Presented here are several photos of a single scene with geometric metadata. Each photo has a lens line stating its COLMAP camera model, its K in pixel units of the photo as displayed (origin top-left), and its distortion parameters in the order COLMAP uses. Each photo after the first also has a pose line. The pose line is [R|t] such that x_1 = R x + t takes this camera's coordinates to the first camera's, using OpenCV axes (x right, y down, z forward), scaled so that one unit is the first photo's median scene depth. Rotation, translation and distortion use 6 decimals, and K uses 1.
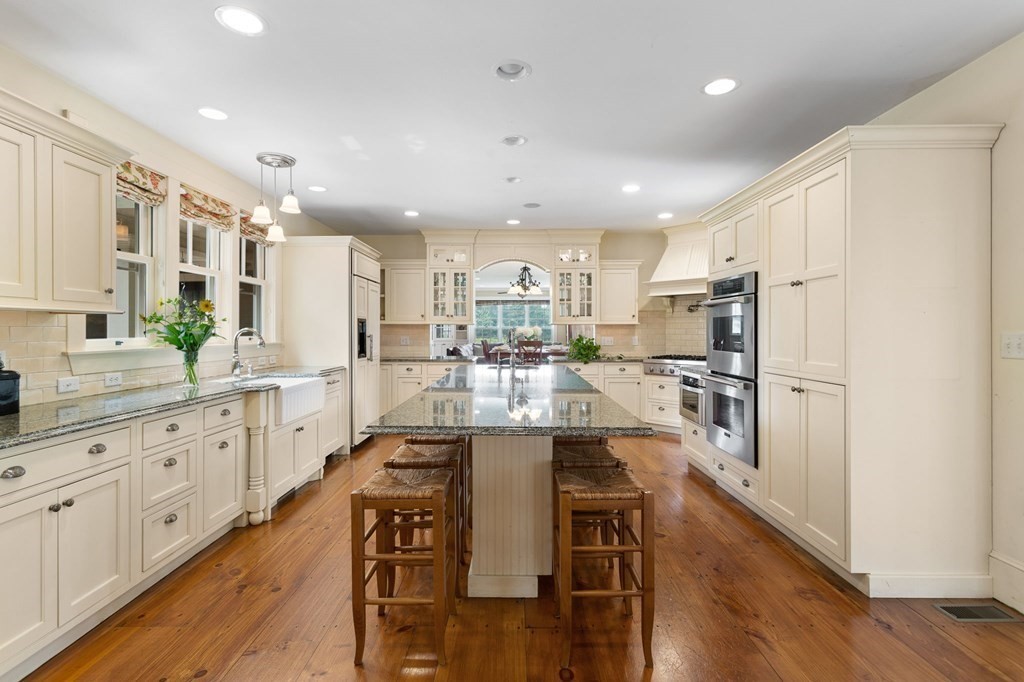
lens RADIAL K [[477.8, 0, 510.7], [0, 477.8, 338.1], [0, 0, 1]] dist [-0.003679, -0.000454]
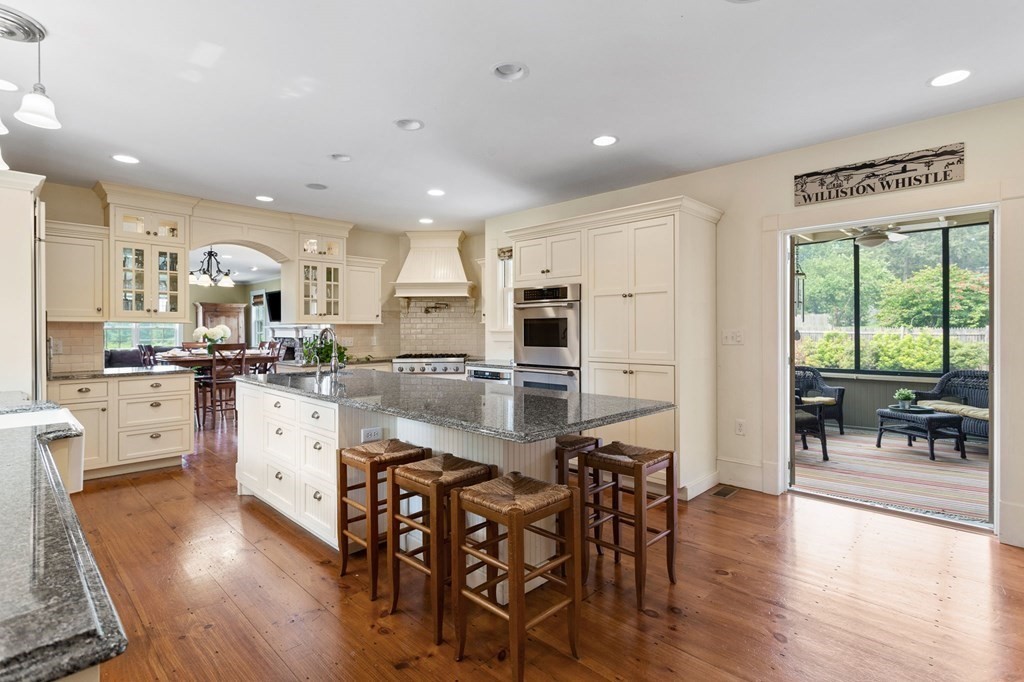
lens RADIAL K [[484.1, 0, 511.9], [0, 484.1, 337.6], [0, 0, 1]] dist [-0.011770, 0.001318]
pose [[0.694518, -0.012153, 0.719372, -0.278084], [0.014653, 0.999889, 0.002745, -0.000169], [-0.719326, 0.008635, 0.694619, 0.113936]]
